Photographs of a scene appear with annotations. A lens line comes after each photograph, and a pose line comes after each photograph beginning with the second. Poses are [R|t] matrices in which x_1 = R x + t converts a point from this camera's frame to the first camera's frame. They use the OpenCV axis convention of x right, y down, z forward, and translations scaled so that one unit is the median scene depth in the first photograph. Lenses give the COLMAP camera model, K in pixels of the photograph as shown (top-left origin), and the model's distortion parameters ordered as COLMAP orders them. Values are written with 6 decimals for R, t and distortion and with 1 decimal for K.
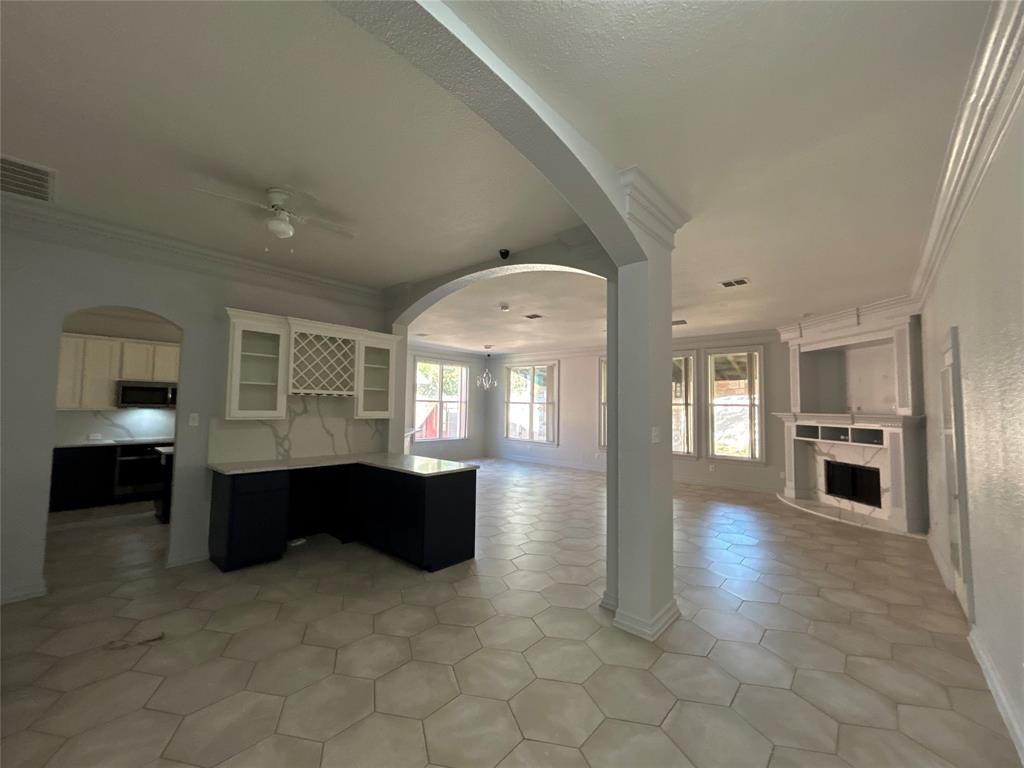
lens RADIAL K [[416.4, 0, 501.3], [0, 416.4, 381.2], [0, 0, 1]] dist [-0.003179, -0.000230]
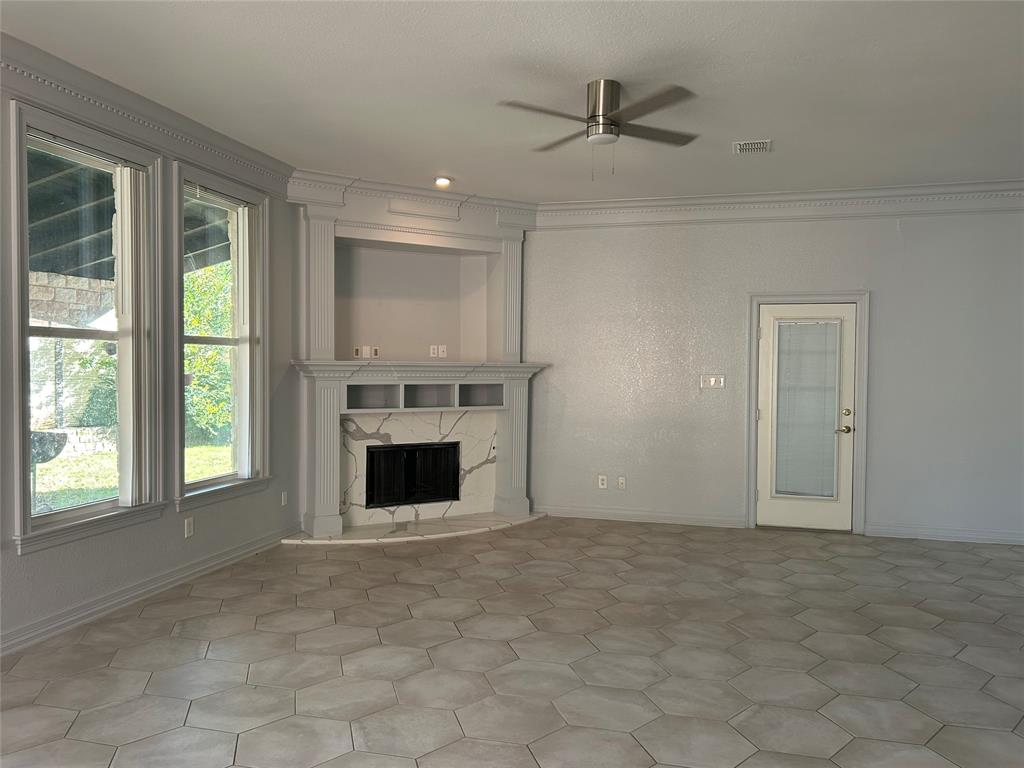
lens RADIAL K [[776.2, 0, 518.4], [0, 776.2, 385.8], [0, 0, 1]] dist [0.047694, -0.064518]
pose [[-0.464661, -0.040182, 0.884577, -0.212829], [-0.066794, 0.997714, 0.010235, 0.090640], [-0.882966, -0.054328, -0.466282, 1.351031]]
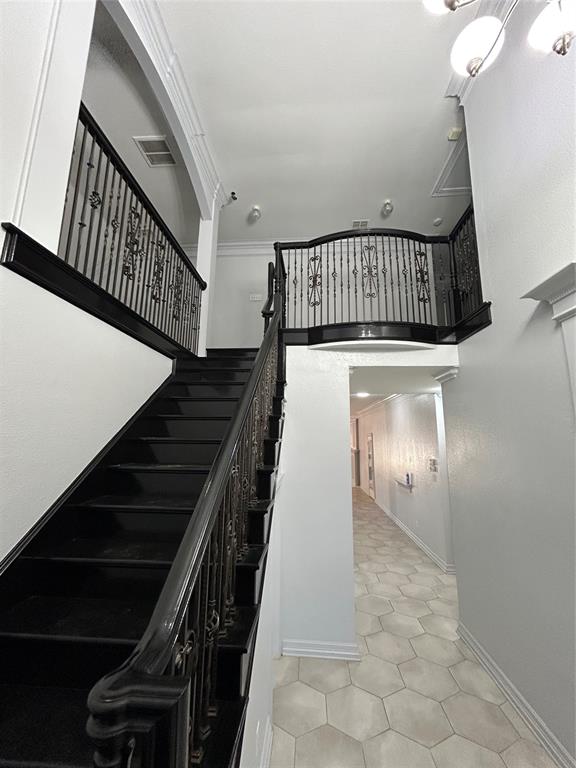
lens RADIAL K [[310.1, 0, 288.0], [0, 310.1, 384.0], [0, 0, 1]] dist [-0.002444, -0.000268]
pose [[0.793807, 0.098715, 0.600105, -0.796727], [-0.036716, 0.992718, -0.114730, -0.109186], [-0.607061, 0.069040, 0.791650, -0.538254]]
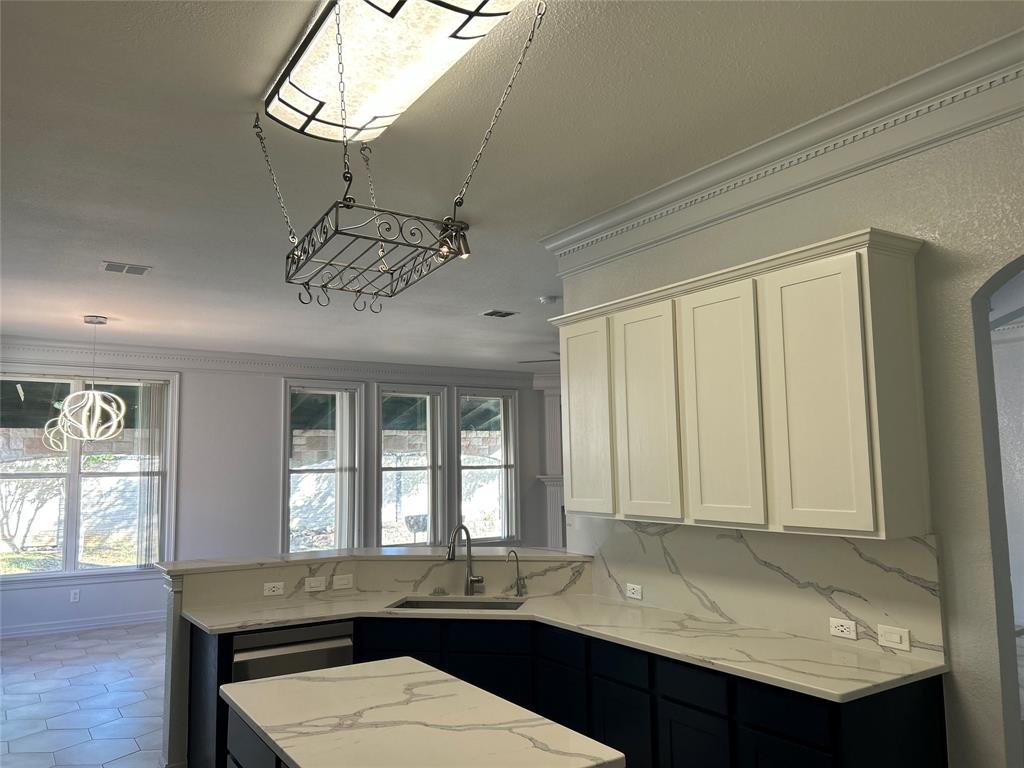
lens RADIAL K [[776.2, 0, 518.4], [0, 776.2, 385.8], [0, 0, 1]] dist [0.047694, -0.064518]
pose [[0.253315, 0.085738, 0.963577, -0.957087], [-0.041299, 0.996115, -0.077776, 0.022333], [-0.966502, -0.020093, 0.255872, 0.736920]]
